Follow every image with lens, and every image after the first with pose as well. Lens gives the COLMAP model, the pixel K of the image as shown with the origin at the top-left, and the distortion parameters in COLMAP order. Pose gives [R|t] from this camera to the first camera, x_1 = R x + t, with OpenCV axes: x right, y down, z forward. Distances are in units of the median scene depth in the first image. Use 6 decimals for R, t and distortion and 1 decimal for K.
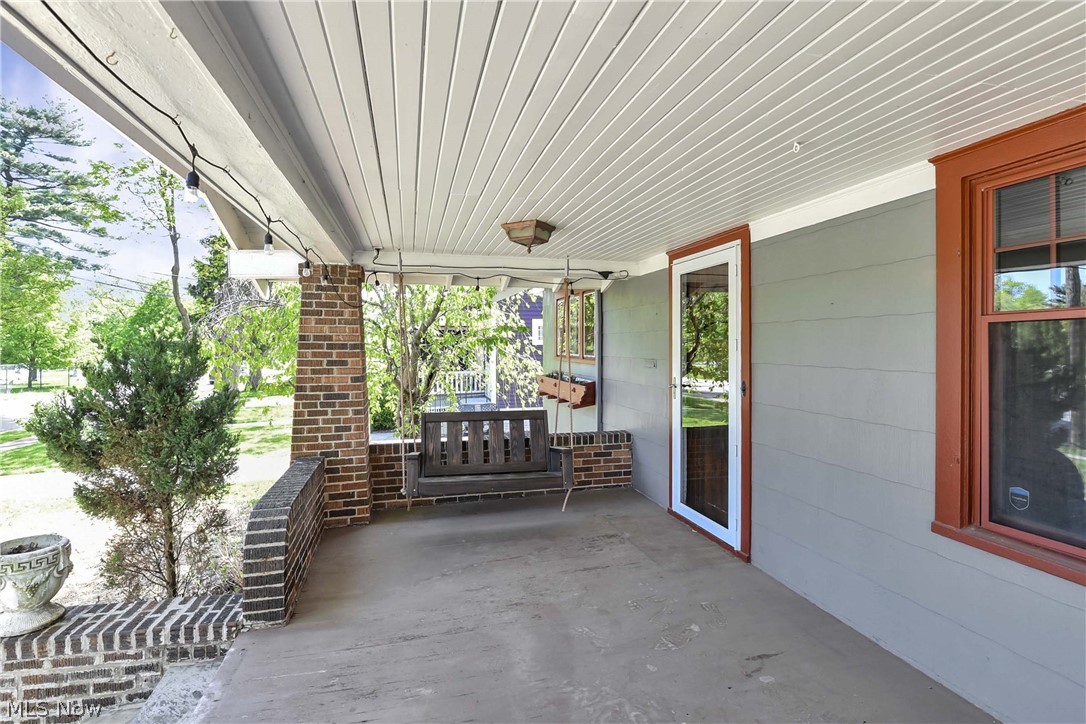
lens RADIAL K [[522.2, 0, 543.2], [0, 522.2, 344.6], [0, 0, 1]] dist [-0.002675, -0.000966]
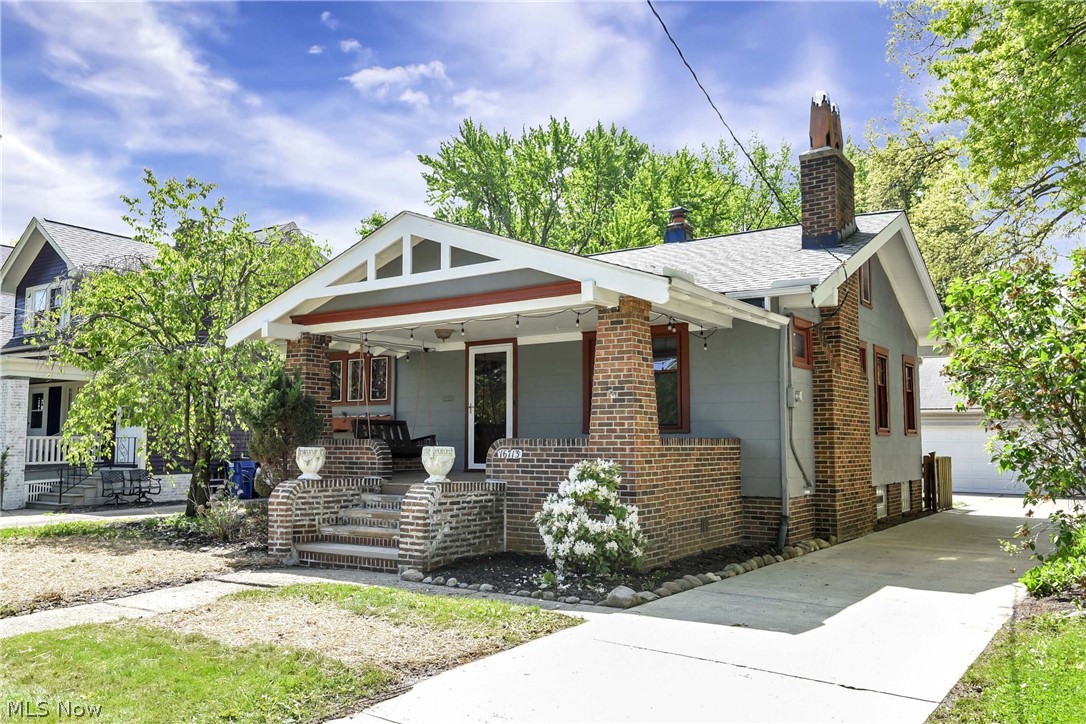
lens RADIAL K [[837.6, 0, 547.0], [0, 837.6, 381.6], [0, 0, 1]] dist [0.034470, -0.000092]
pose [[0.749000, 0.049977, 0.660682, -2.453467], [0.000176, 0.997136, -0.075627, 0.326851], [-0.662570, 0.056761, 0.746846, -2.392897]]
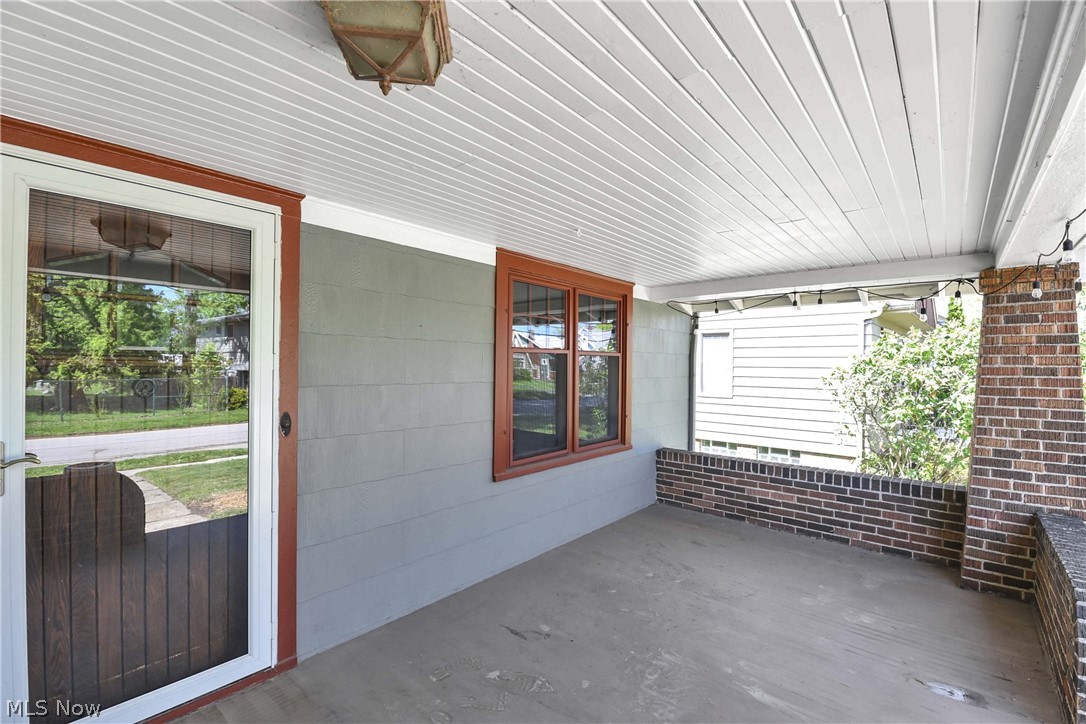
lens RADIAL K [[490.6, 0, 544.1], [0, 490.6, 369.1], [0, 0, 1]] dist [-0.002349, -0.000511]
pose [[-0.581474, -0.013460, 0.813454, -0.400766], [-0.012073, 0.999896, 0.007915, -0.000397], [-0.813475, -0.005218, -0.581576, 1.267456]]
